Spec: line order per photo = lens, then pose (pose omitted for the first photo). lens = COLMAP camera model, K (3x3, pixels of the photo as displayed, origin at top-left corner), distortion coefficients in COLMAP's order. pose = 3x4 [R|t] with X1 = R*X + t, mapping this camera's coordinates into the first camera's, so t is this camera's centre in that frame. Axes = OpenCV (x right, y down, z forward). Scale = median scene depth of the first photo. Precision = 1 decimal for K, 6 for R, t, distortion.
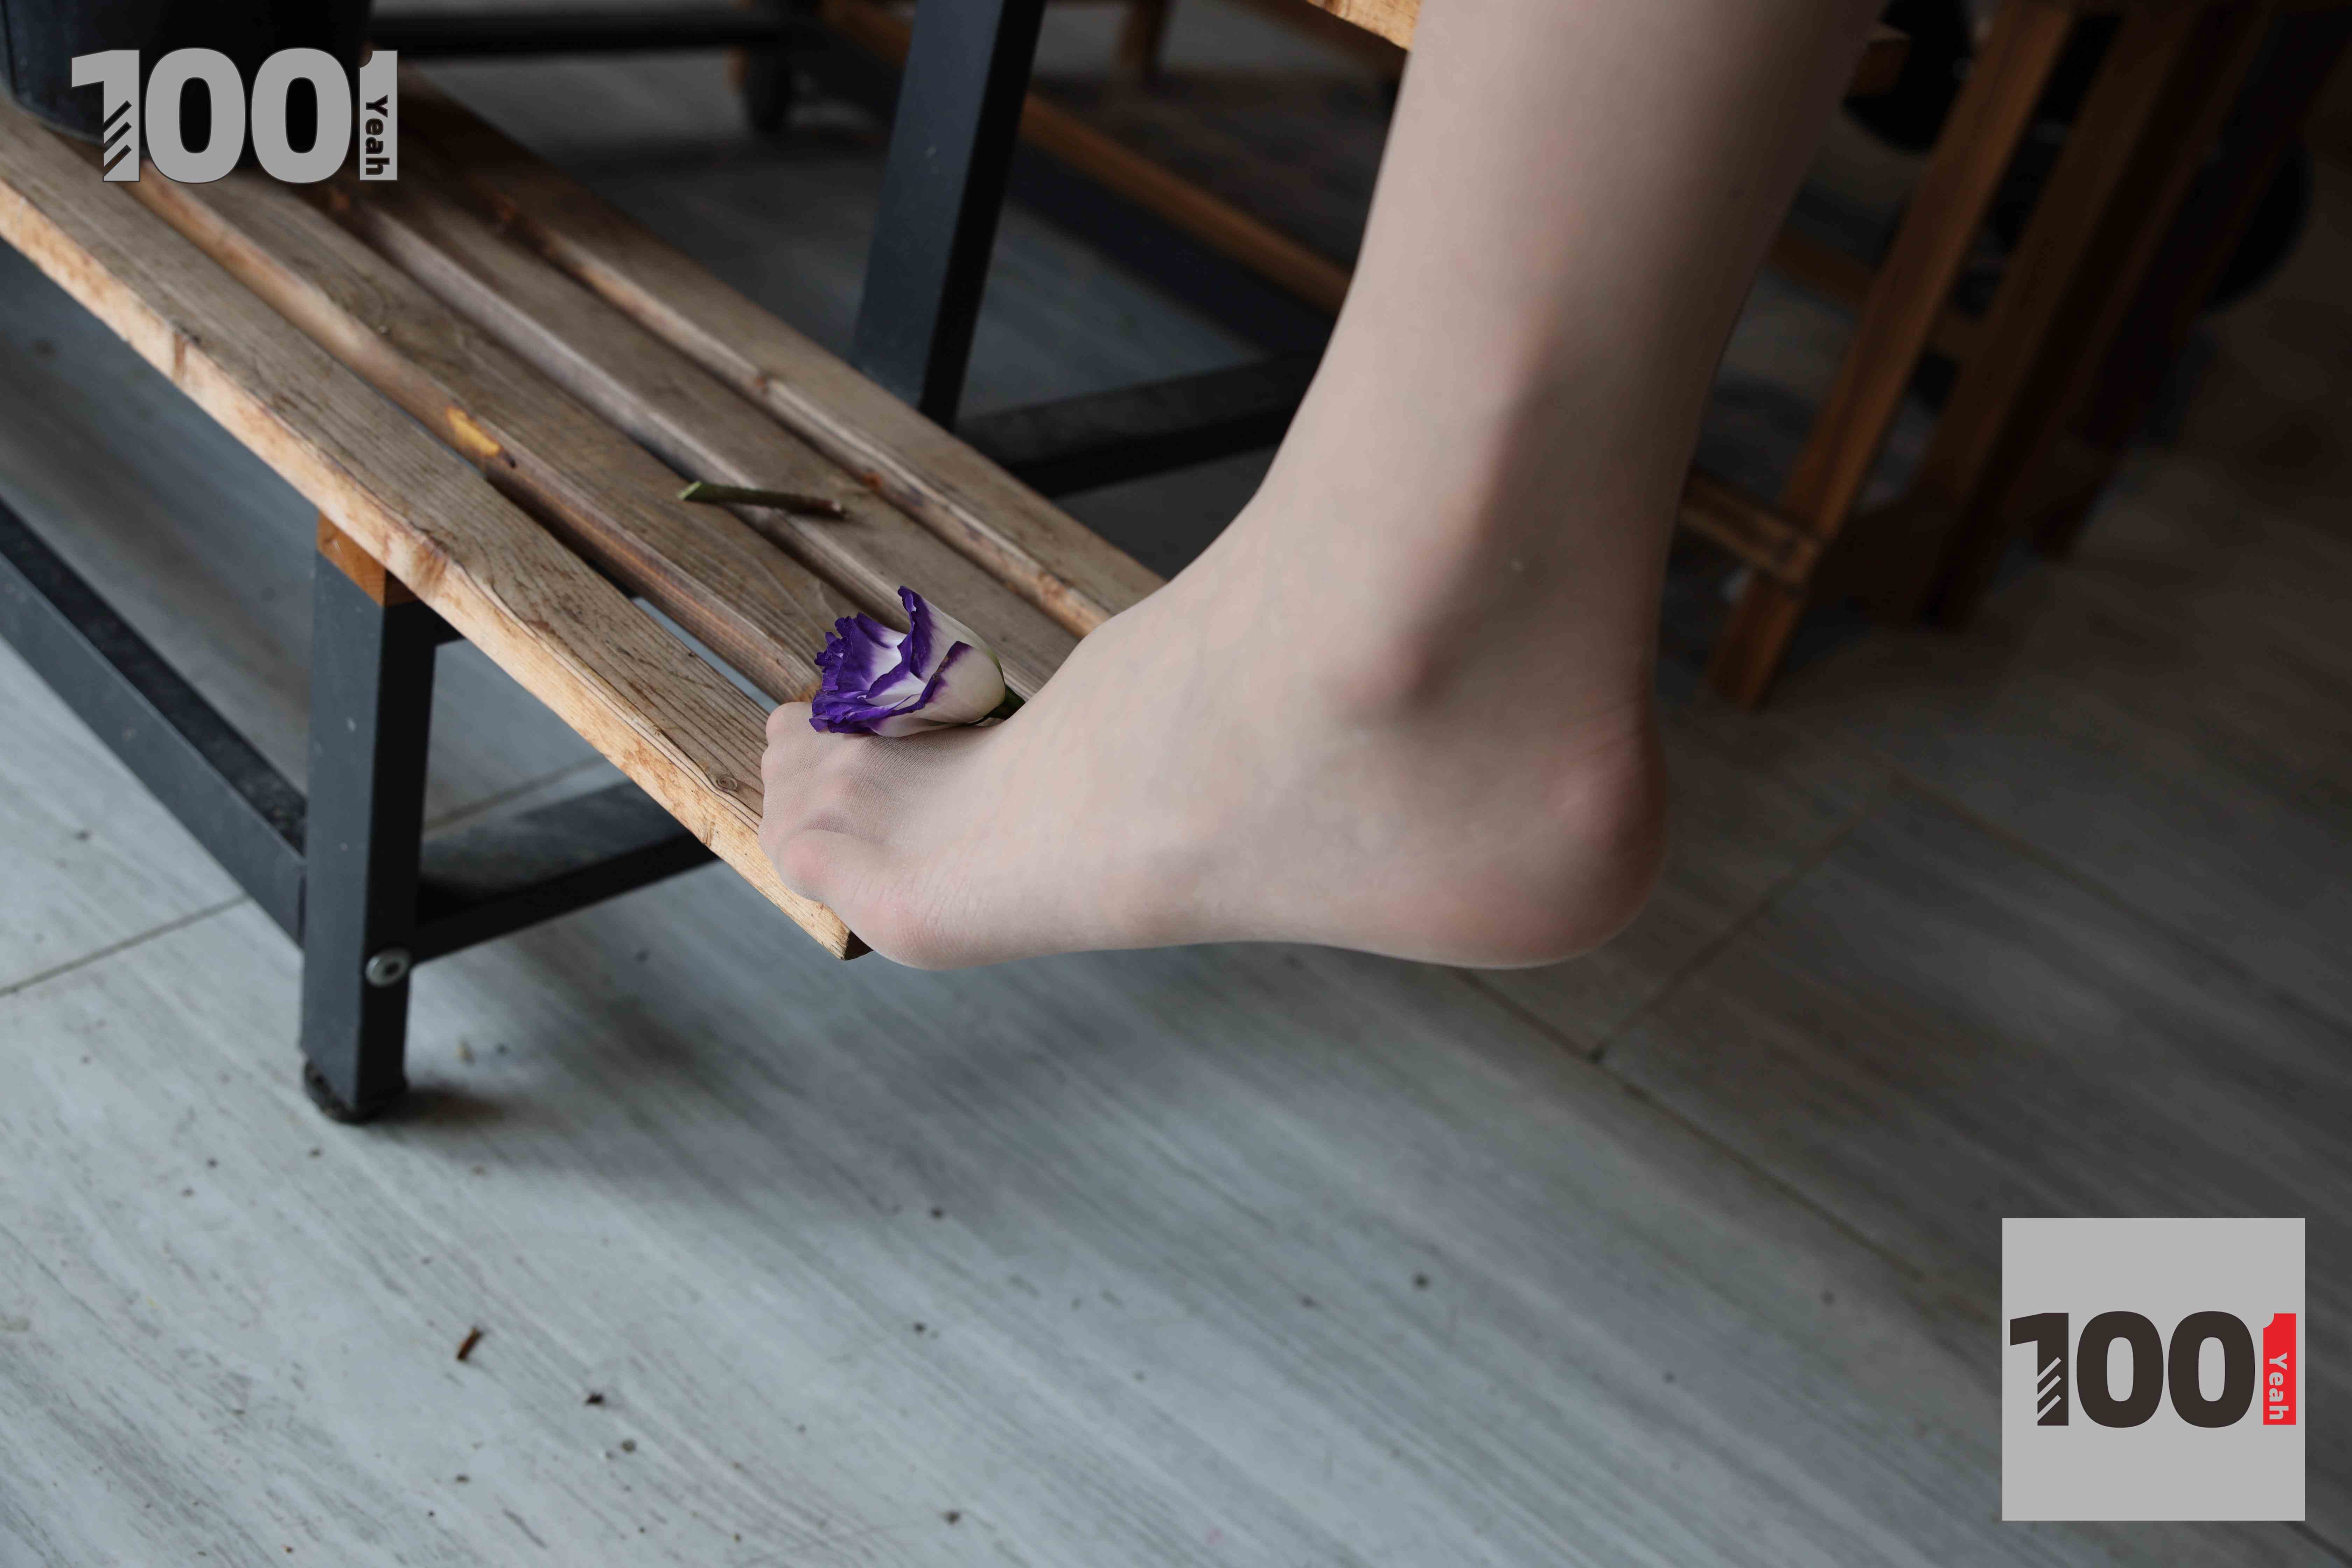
lens RADIAL K [[2264.9, 0, 1176.0], [0, 2264.9, 784.0], [0, 0, 1]] dist [-0.087359, 0.174777]
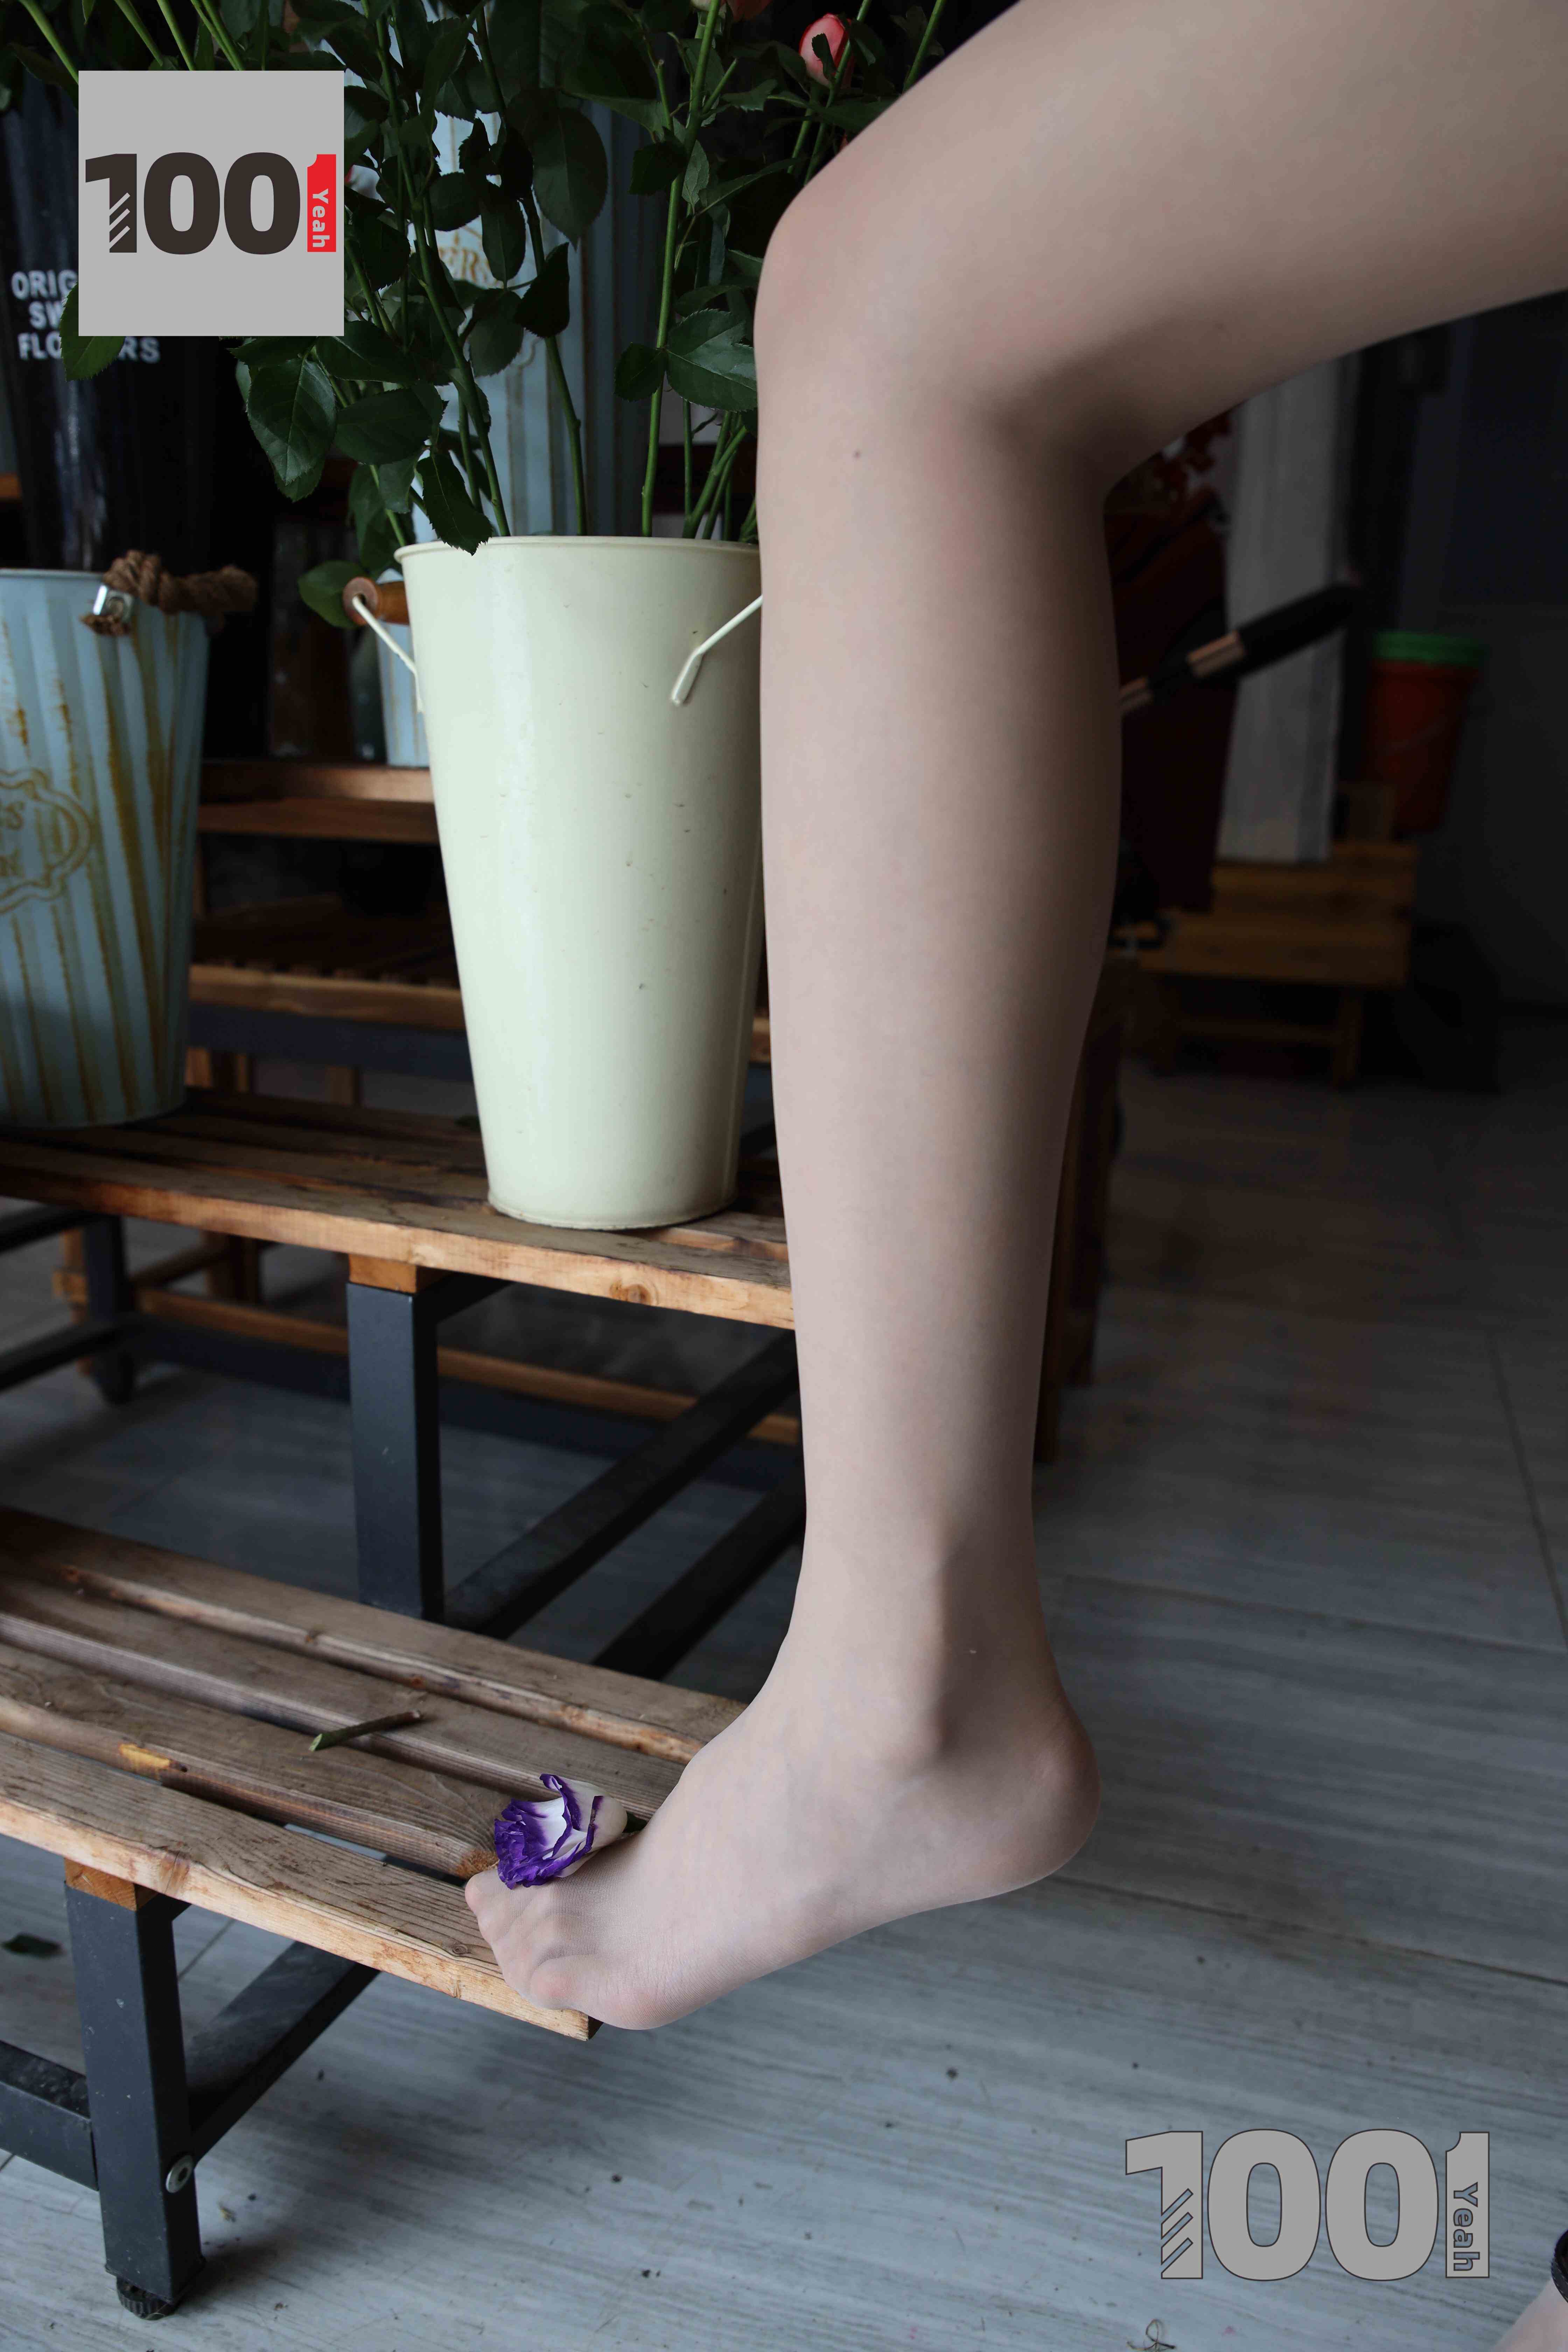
lens RADIAL K [[1727.2, 0, 780.6], [0, 1727.2, 1144.5], [0, 0, 1]] dist [-0.126245, 0.092409]
pose [[0.916065, -0.293005, 0.273811, -0.124777], [0.359656, 0.902294, -0.237723, -0.108241], [-0.177404, 0.316248, 0.931942, -0.152756]]
